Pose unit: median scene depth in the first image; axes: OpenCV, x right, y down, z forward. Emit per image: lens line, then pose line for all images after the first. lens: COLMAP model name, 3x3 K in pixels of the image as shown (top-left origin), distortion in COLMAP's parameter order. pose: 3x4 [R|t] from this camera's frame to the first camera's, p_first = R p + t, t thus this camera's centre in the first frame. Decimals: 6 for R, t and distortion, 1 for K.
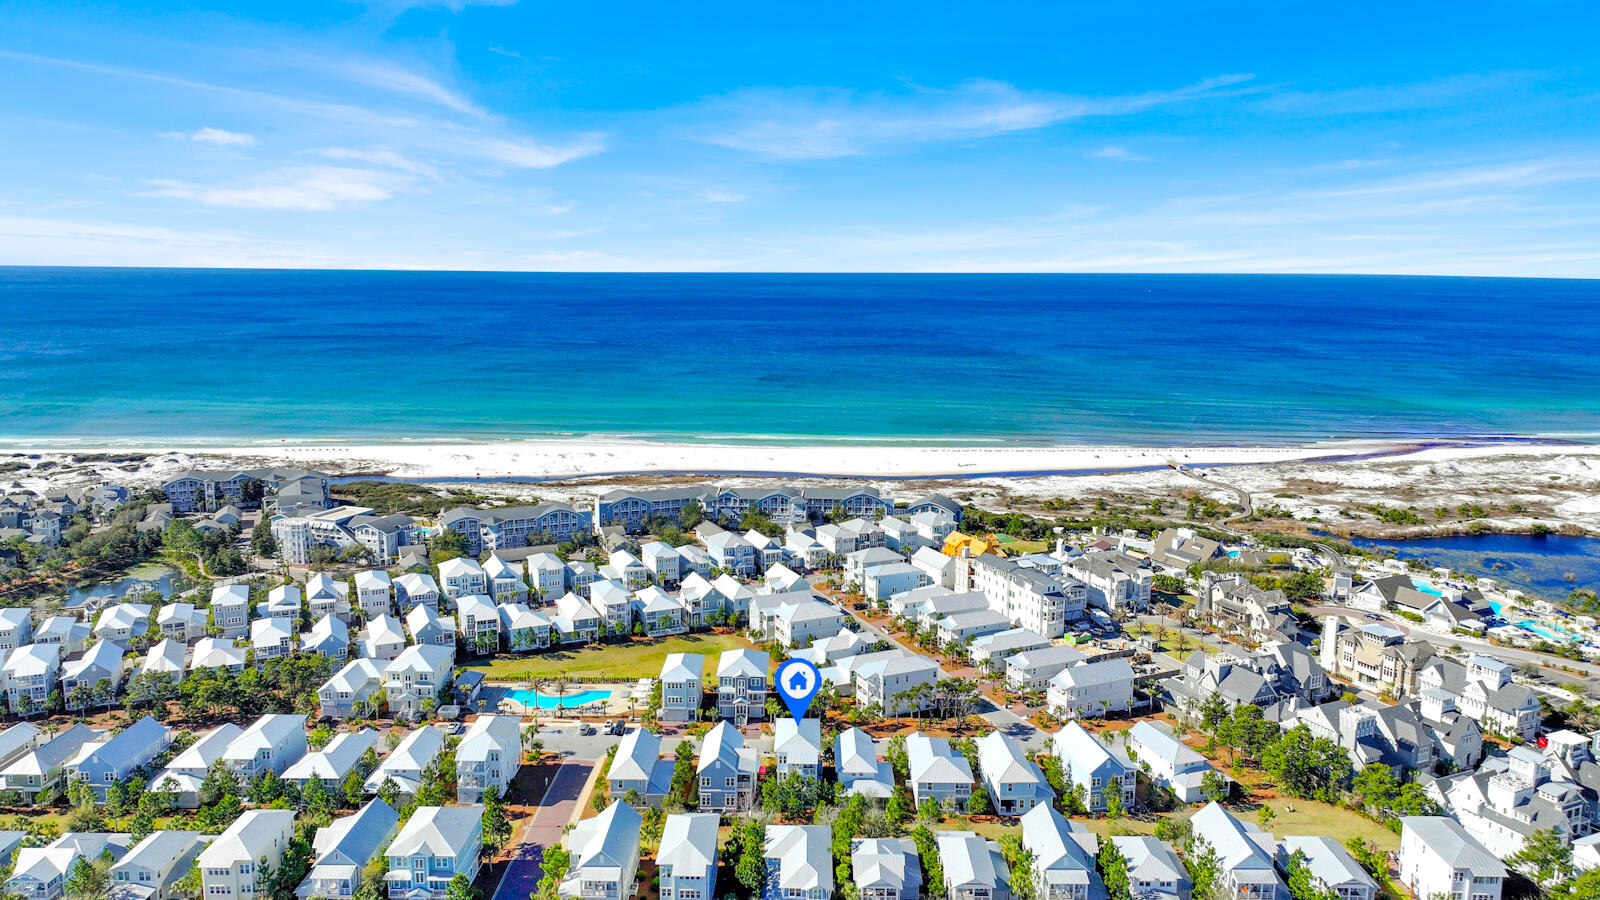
lens RADIAL K [[1122.1, 0, 800.0], [0, 1122.1, 450.0], [0, 0, 1]] dist [-0.000446, 0.001099]
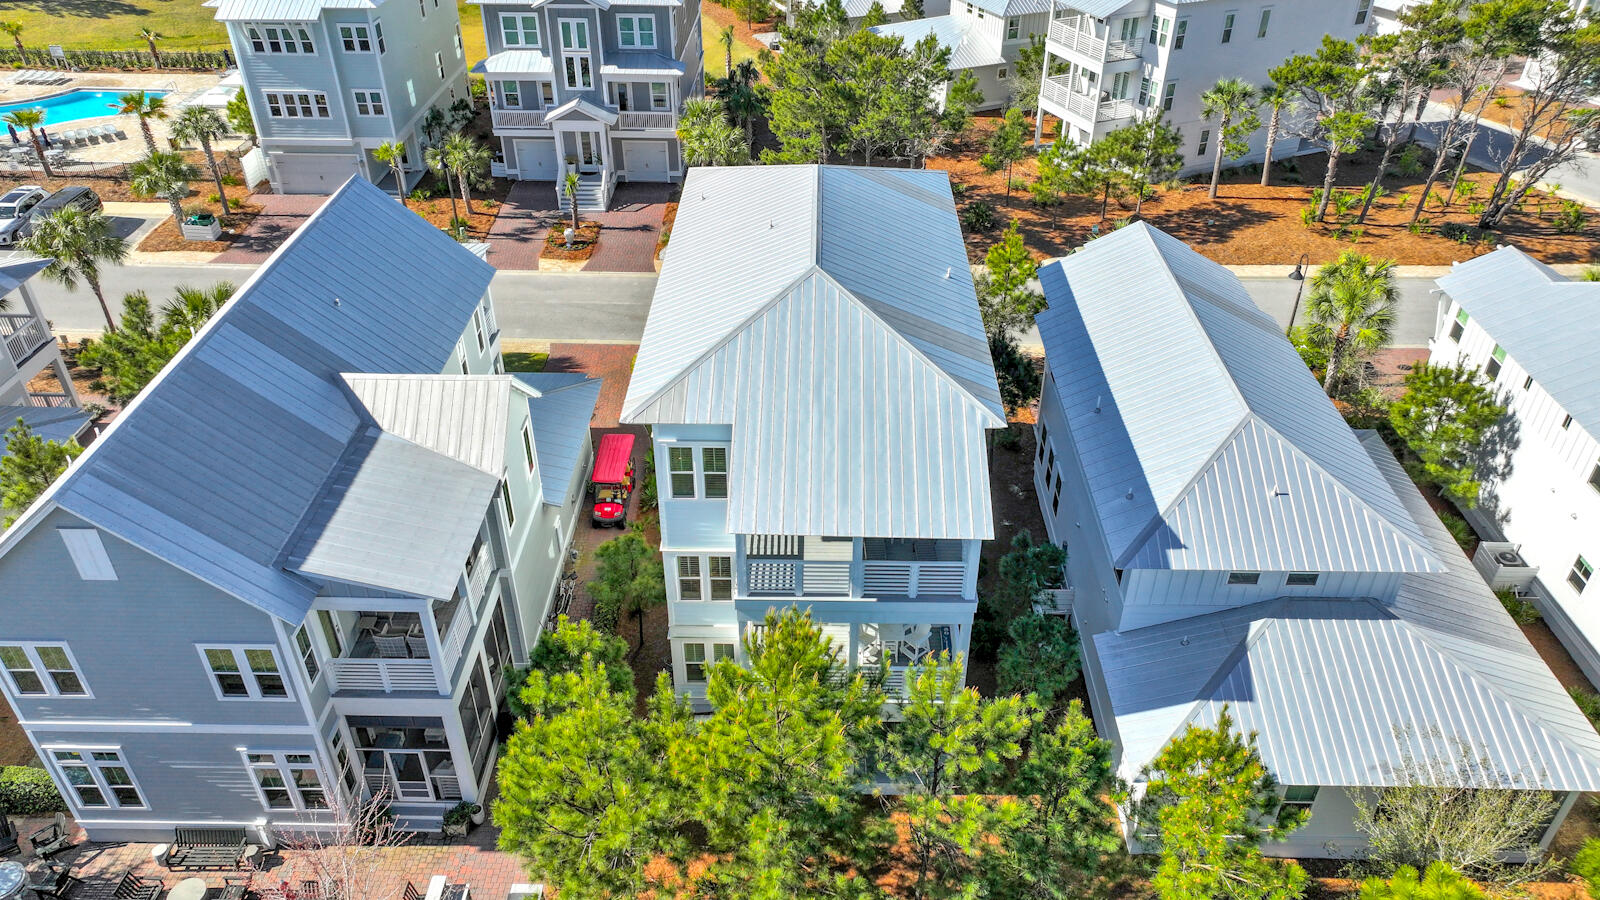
lens RADIAL K [[1122.1, 0, 800.0], [0, 1122.1, 450.0], [0, 0, 1]] dist [-0.000446, 0.001099]
pose [[0.999860, 0.002838, -0.016489, -0.001837], [0.004595, 0.901045, 0.433701, 0.185014], [0.016088, -0.433716, 0.900906, 0.754343]]
